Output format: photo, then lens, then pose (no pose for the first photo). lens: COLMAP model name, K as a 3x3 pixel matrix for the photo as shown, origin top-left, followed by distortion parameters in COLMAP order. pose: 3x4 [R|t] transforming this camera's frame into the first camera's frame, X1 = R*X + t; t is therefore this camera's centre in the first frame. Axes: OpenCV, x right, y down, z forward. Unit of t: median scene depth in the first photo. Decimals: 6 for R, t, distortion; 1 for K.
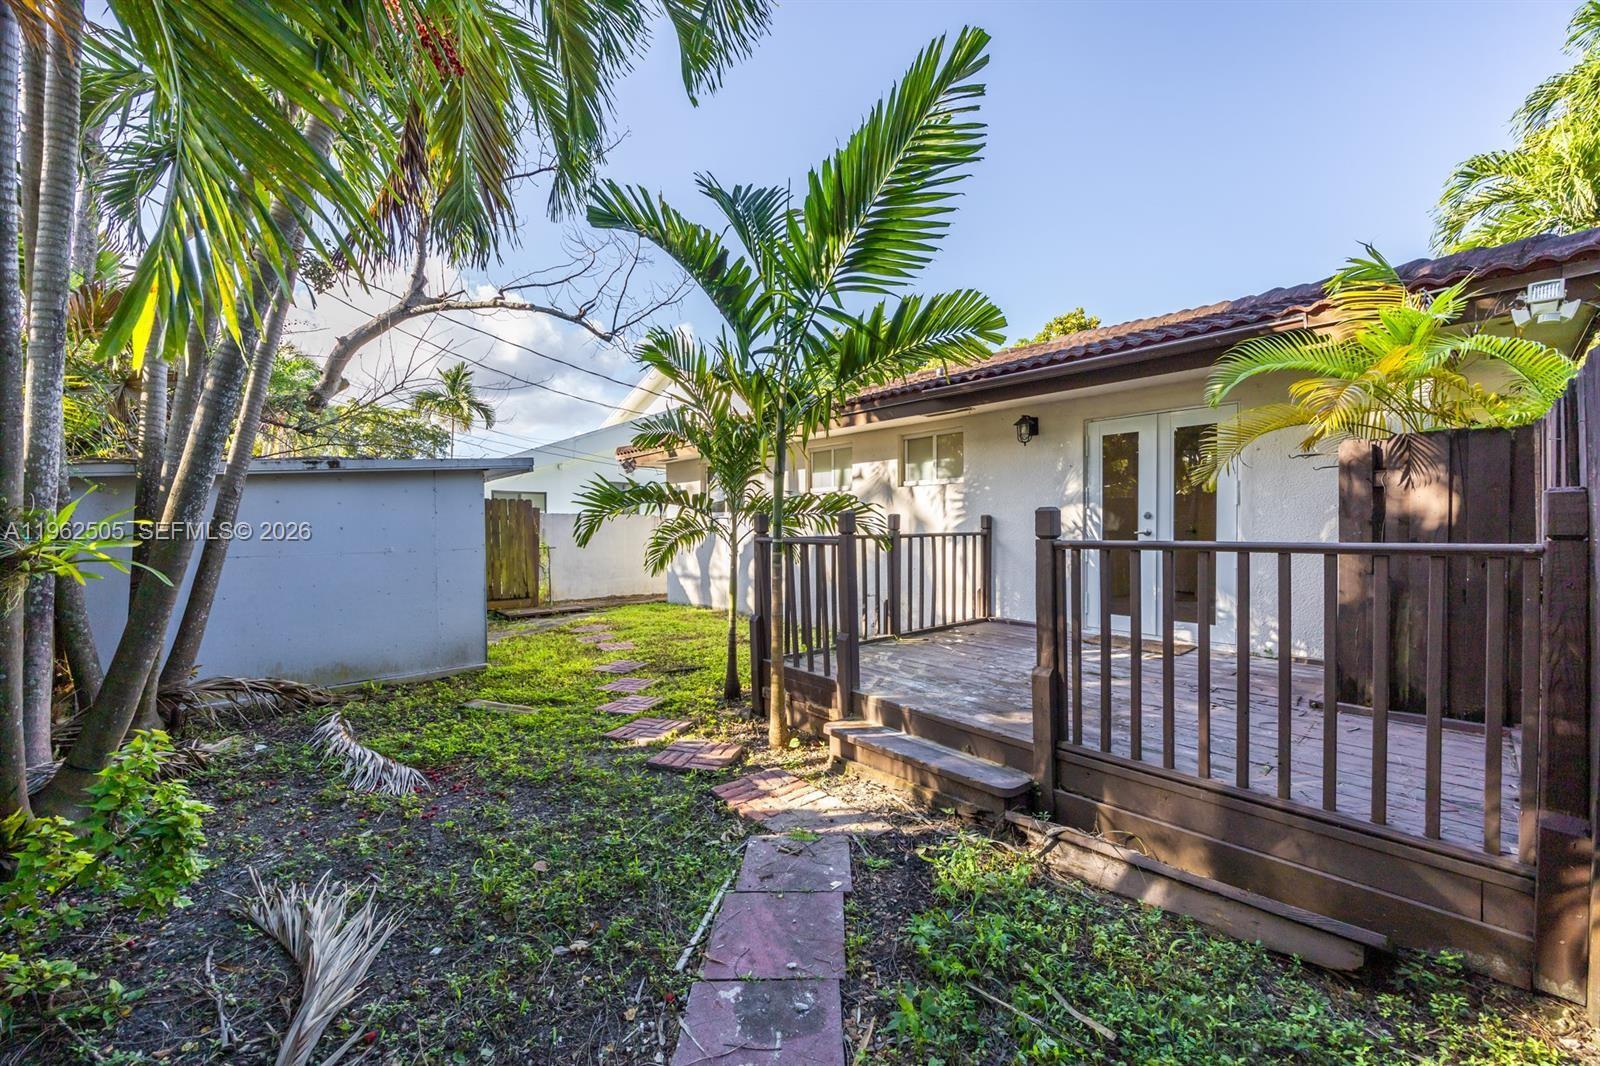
lens RADIAL K [[613.4, 0, 796.0], [0, 613.4, 530.5], [0, 0, 1]] dist [0.004208, 0.000208]
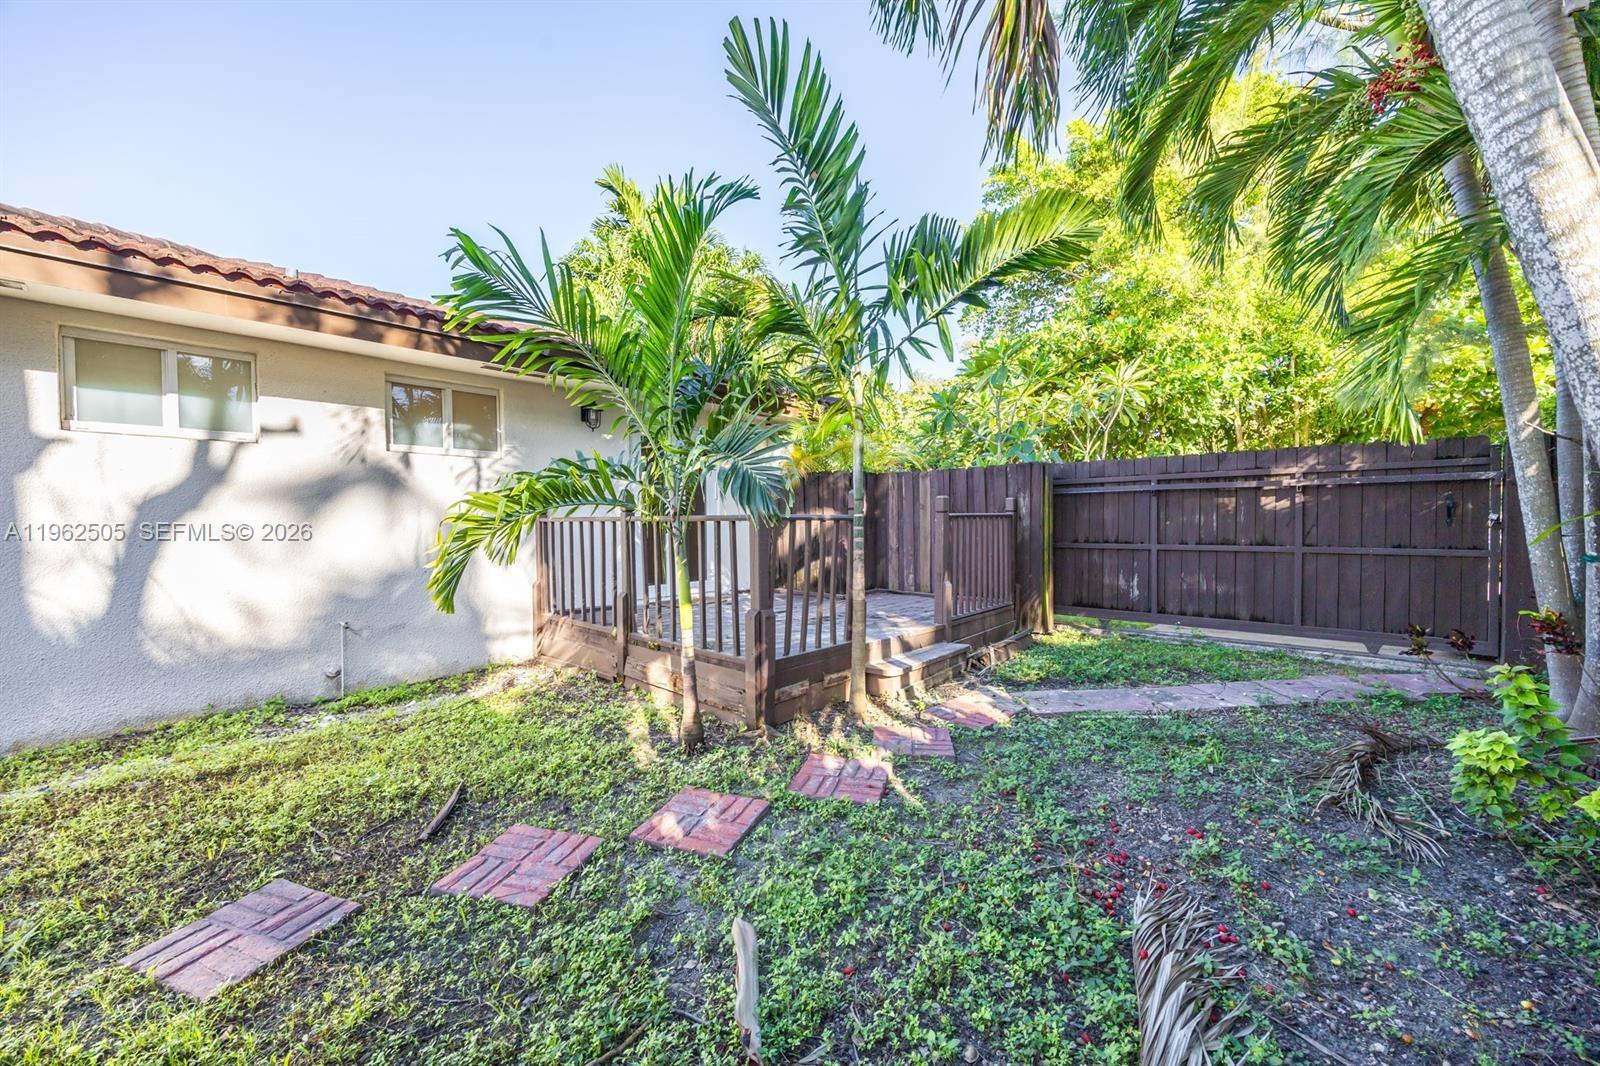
lens RADIAL K [[613.4, 0, 800.4], [0, 613.4, 532.8], [0, 0, 1]] dist [0.004208, 0.000208]
pose [[-0.131559, -0.015994, 0.991179, -0.794348], [0.018326, 0.999660, 0.018563, 0.016496], [-0.991139, 0.020606, -0.131221, 0.959833]]
